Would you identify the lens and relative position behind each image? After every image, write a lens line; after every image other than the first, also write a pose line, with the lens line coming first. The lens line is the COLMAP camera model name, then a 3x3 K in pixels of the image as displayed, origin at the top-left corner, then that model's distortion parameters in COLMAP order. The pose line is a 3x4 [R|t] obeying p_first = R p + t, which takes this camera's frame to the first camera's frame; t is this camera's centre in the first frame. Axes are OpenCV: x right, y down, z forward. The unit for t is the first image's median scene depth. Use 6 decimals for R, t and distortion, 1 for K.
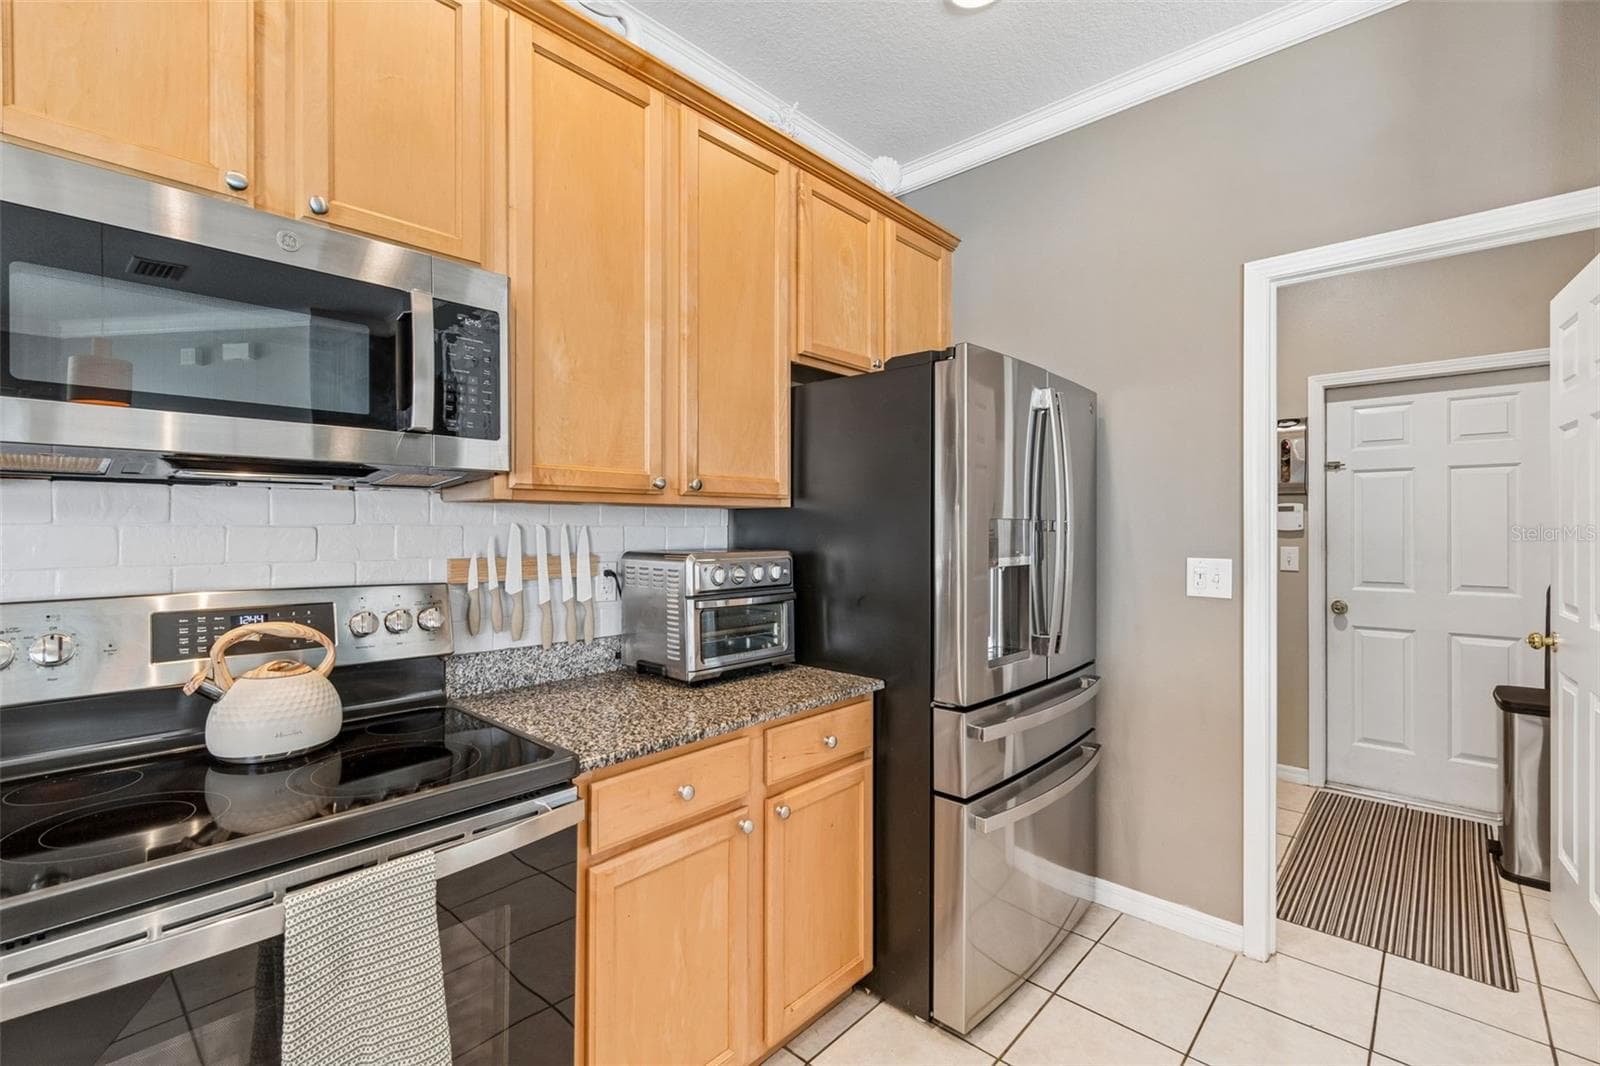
lens RADIAL K [[707.8, 0, 787.3], [0, 707.8, 524.2], [0, 0, 1]] dist [0.007709, -0.003193]
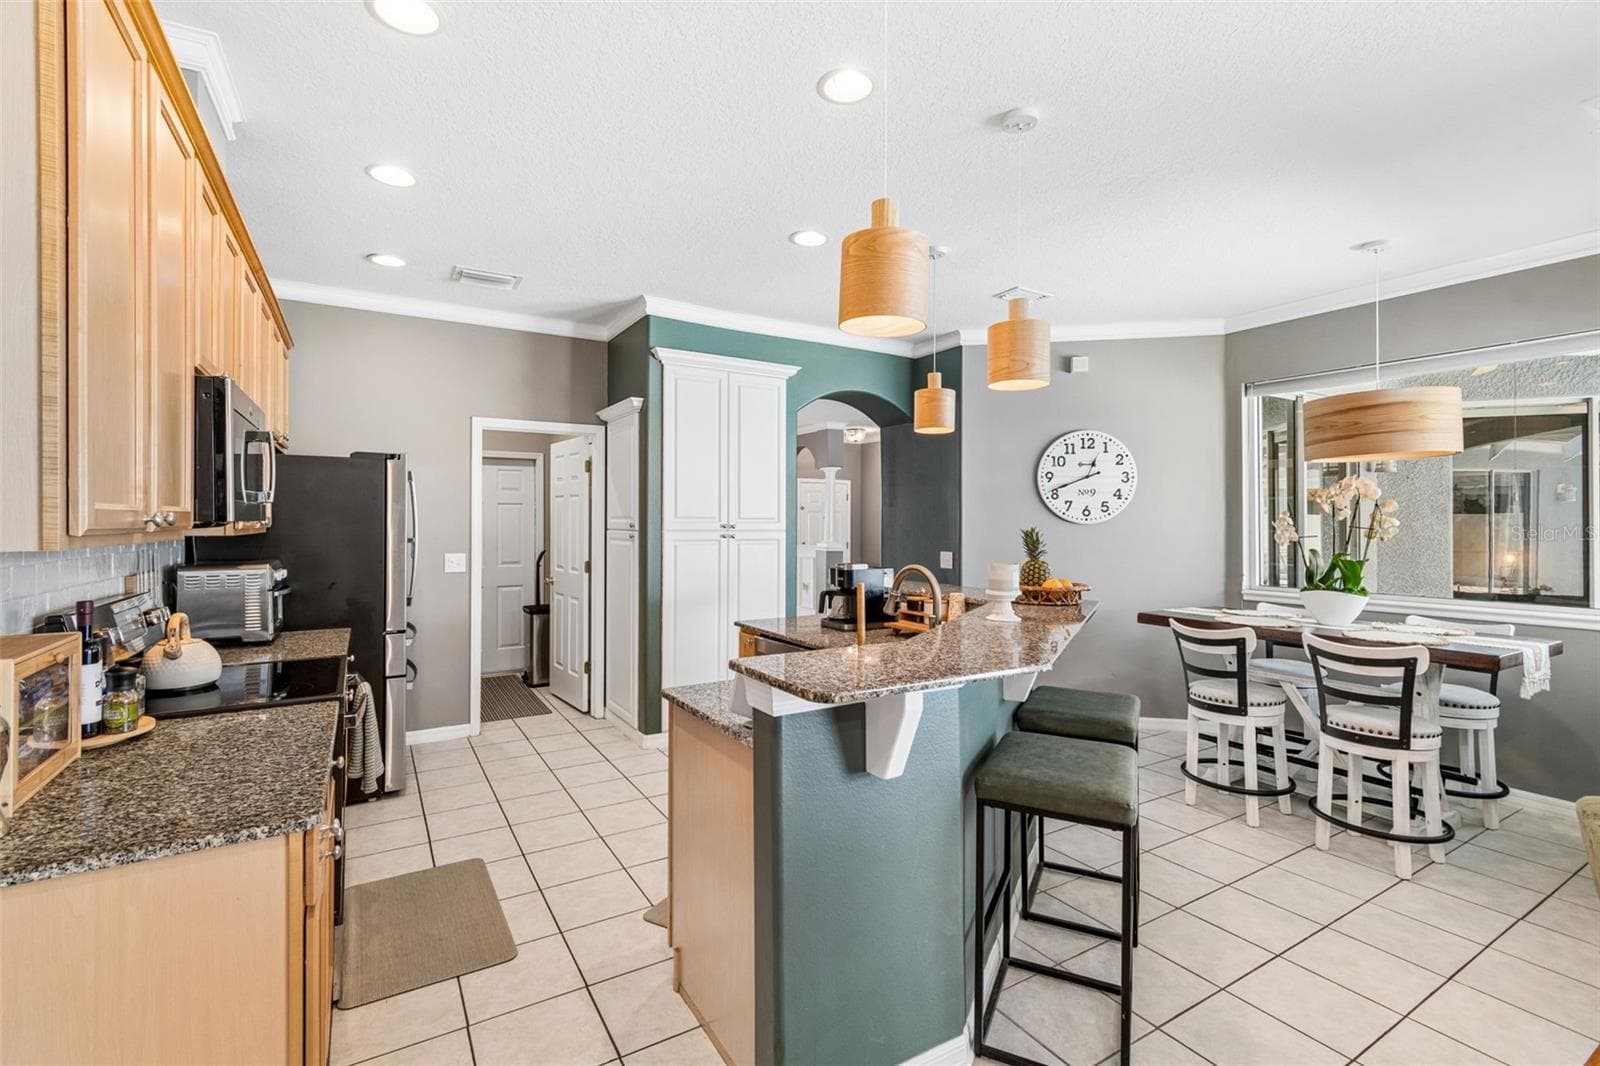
lens RADIAL K [[707.8, 0, 788.0], [0, 707.8, 519.9], [0, 0, 1]] dist [0.007709, -0.003193]
pose [[0.276936, 0.001551, 0.960887, -1.340584], [-0.002871, 0.999996, -0.000787, -0.061484], [-0.960884, -0.002541, 0.276940, -0.601385]]
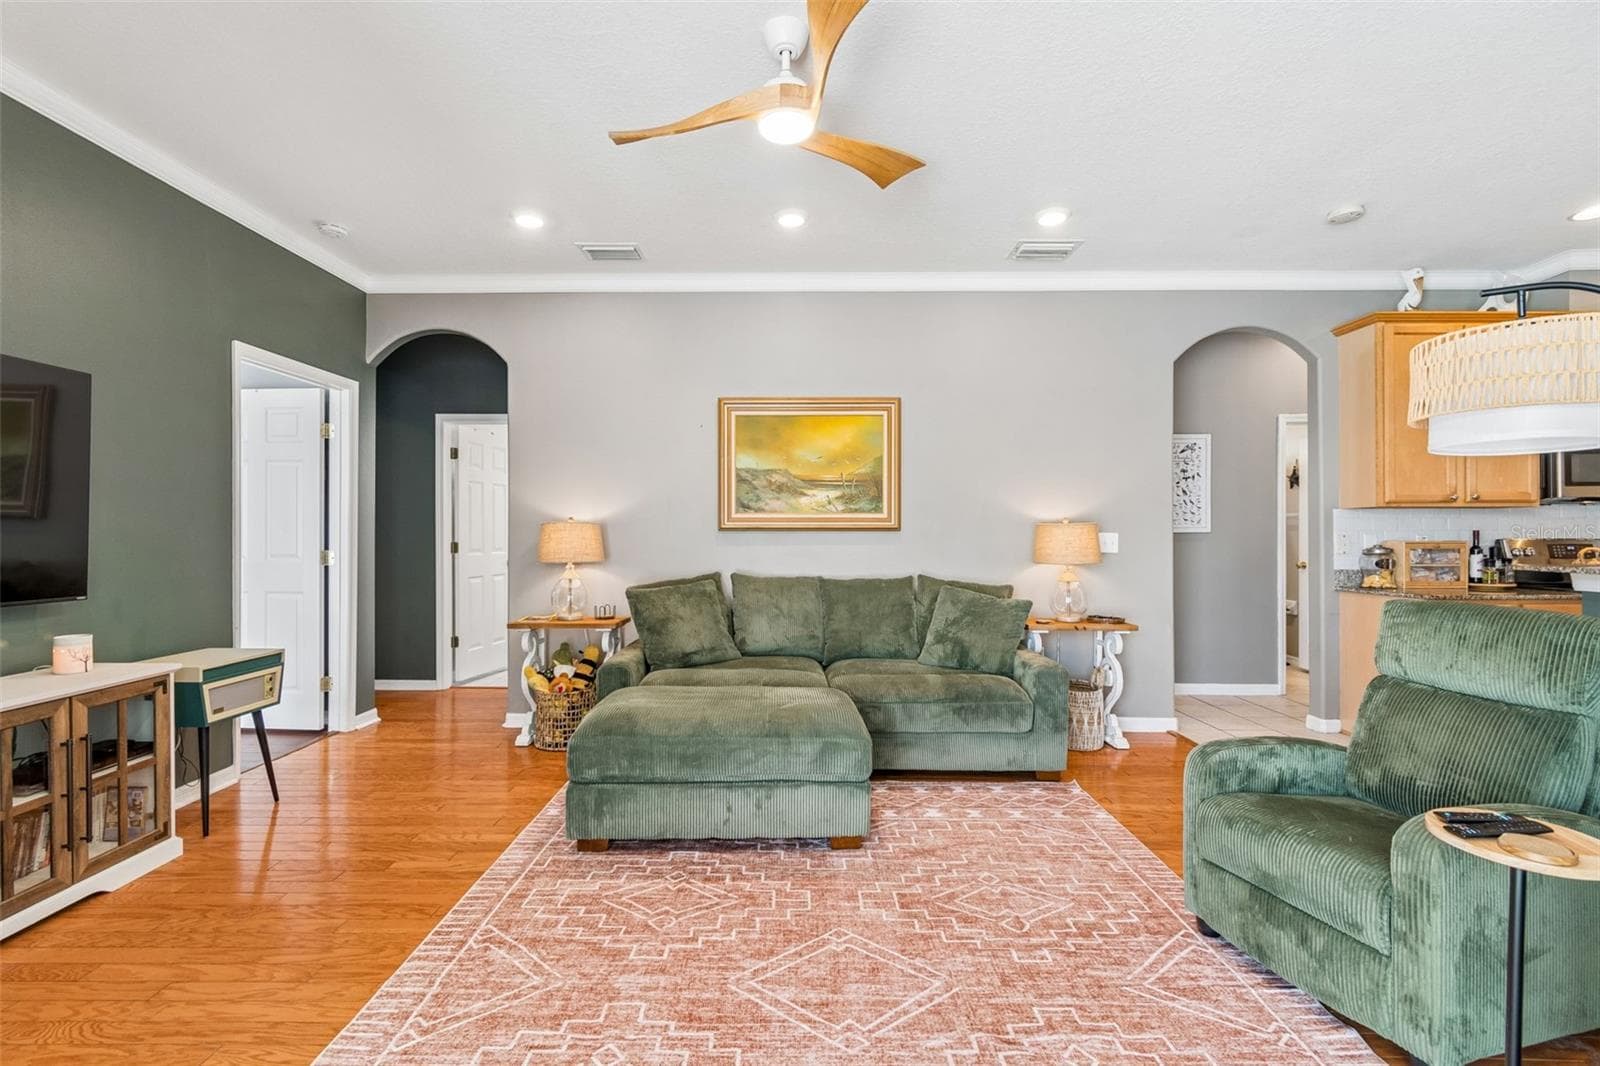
lens RADIAL K [[707.8, 0, 791.8], [0, 707.8, 535.2], [0, 0, 1]] dist [0.007709, -0.003193]
pose [[0.674593, -0.000377, -0.738189, -0.548228], [0.004234, 0.999985, 0.003359, 0.038047], [0.738177, -0.005391, 0.674585, -2.625280]]
